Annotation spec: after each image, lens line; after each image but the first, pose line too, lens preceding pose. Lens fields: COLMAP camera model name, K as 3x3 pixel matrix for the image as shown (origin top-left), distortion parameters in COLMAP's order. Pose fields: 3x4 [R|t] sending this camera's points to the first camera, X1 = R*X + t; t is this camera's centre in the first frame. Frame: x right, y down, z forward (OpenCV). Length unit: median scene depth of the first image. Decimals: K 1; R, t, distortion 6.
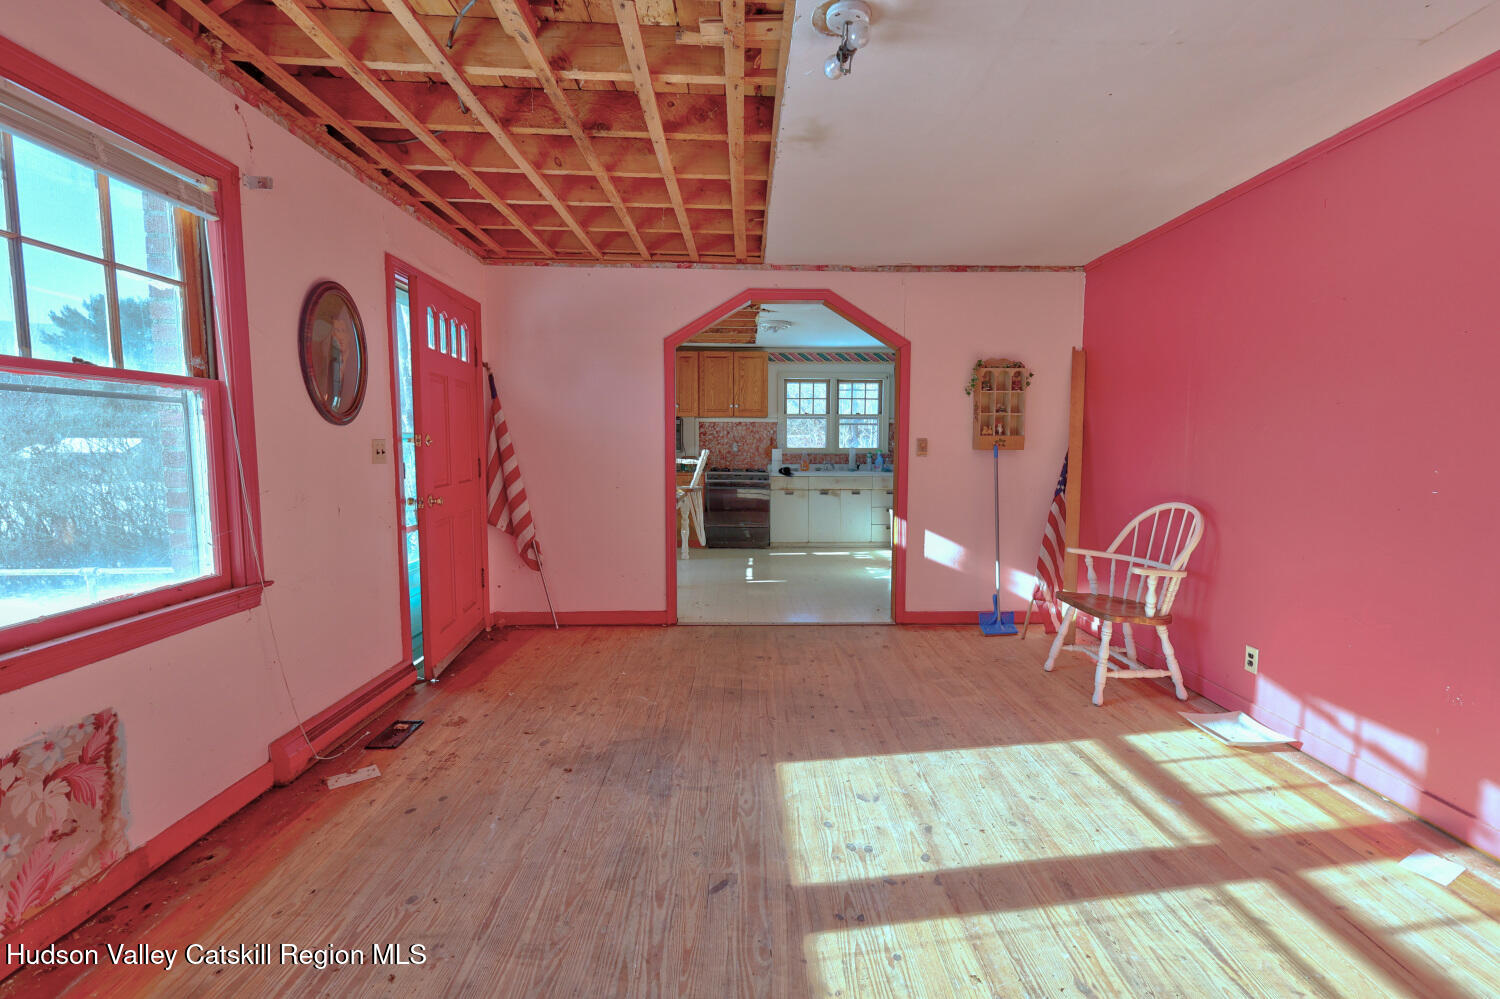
lens RADIAL K [[651.9, 0, 750.2], [0, 651.9, 494.8], [0, 0, 1]] dist [0.004435, -0.000040]
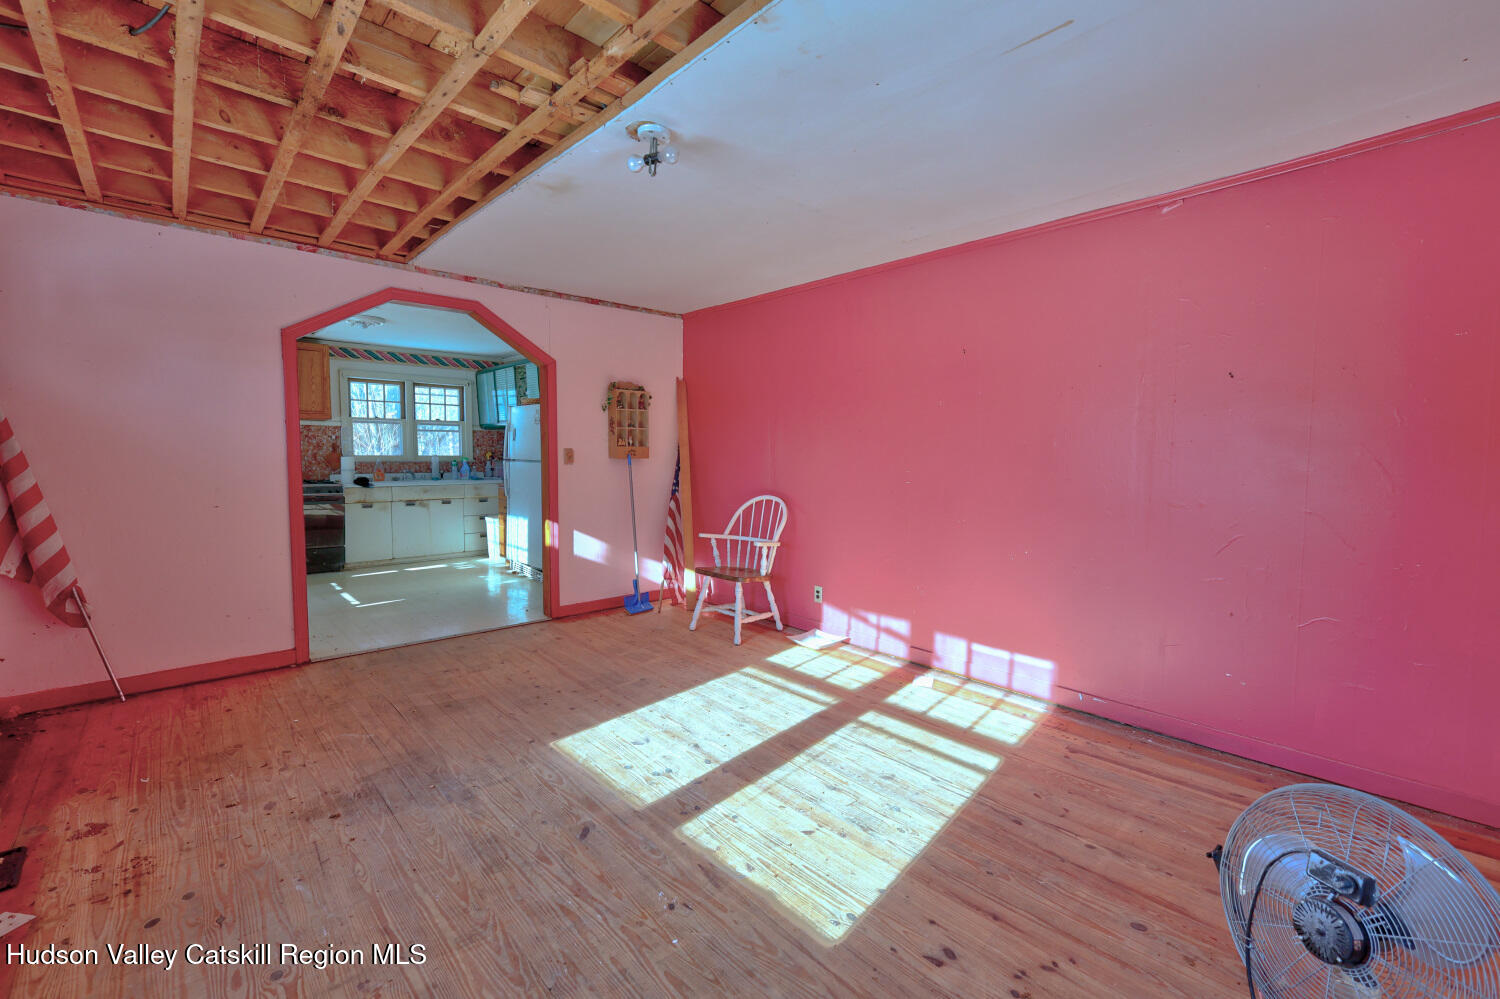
lens RADIAL K [[651.9, 0, 754.3], [0, 651.9, 496.5], [0, 0, 1]] dist [0.004435, -0.000040]
pose [[0.748782, -0.042070, 0.661480, -0.329286], [0.046421, 0.998862, 0.010980, -0.002974], [-0.661189, 0.022485, 0.749882, -0.056890]]
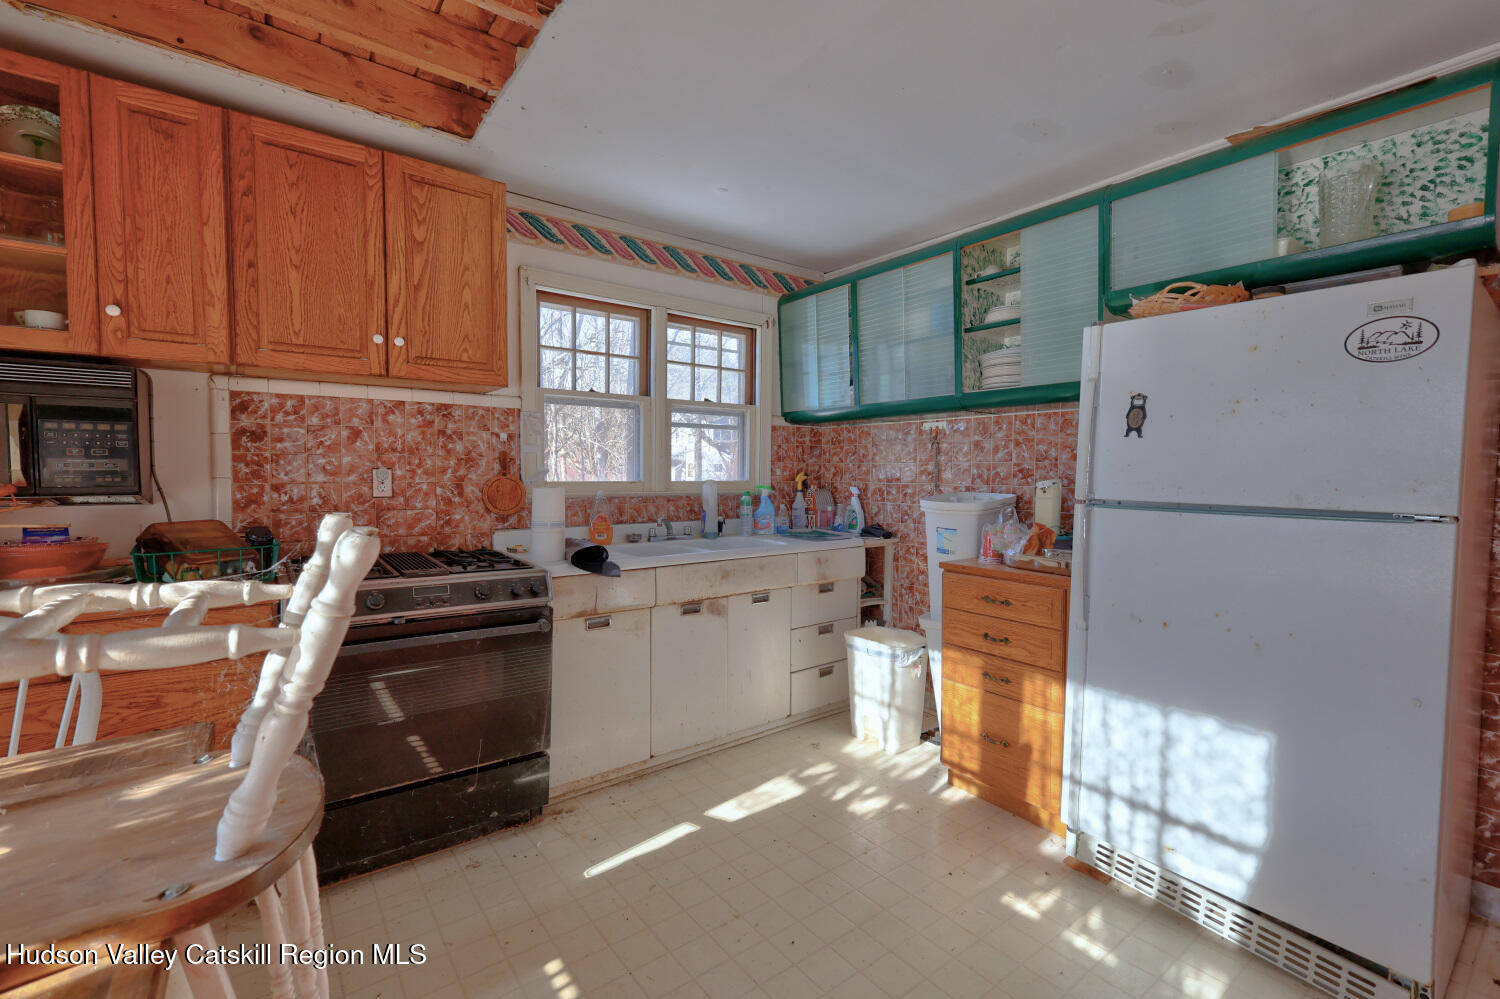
lens RADIAL K [[651.9, 0, 751.7], [0, 651.9, 494.1], [0, 0, 1]] dist [0.004435, -0.000040]
pose [[0.809021, -0.018906, 0.587475, -0.165172], [0.041064, 0.998858, -0.024406, -0.136916], [-0.586343, 0.043869, 0.808874, 1.687810]]
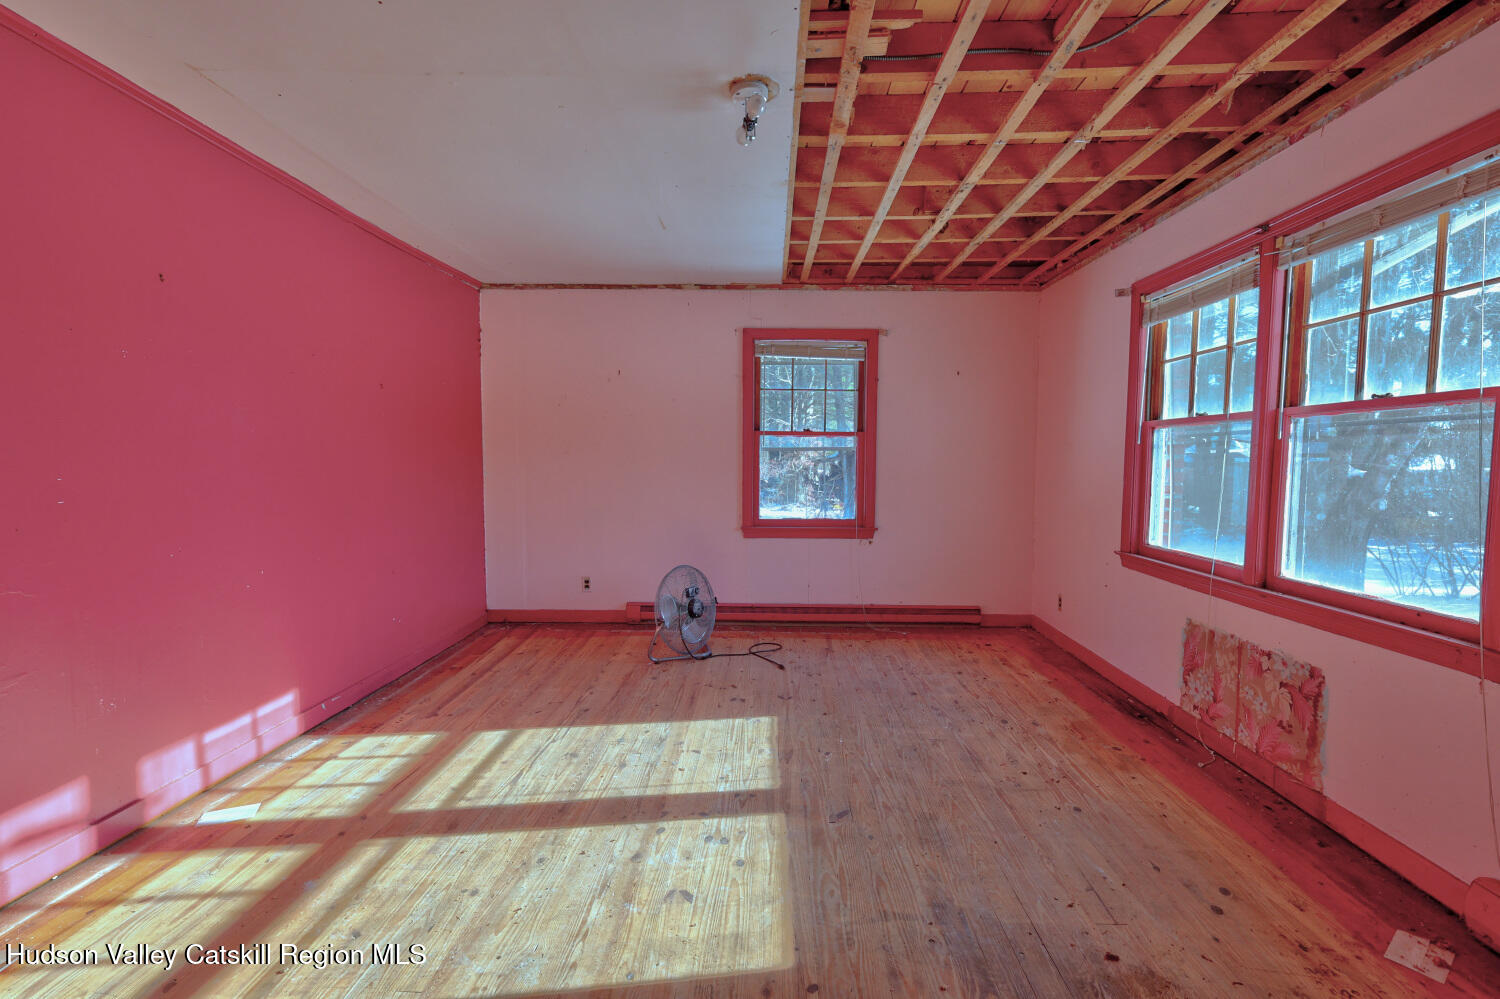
lens RADIAL K [[651.9, 0, 753.7], [0, 651.9, 507.3], [0, 0, 1]] dist [0.004435, -0.000040]
pose [[-0.998988, -0.015709, 0.042140, 0.045529], [-0.009092, 0.988209, 0.152839, -0.094626], [-0.044044, 0.152301, -0.987352, 1.234280]]
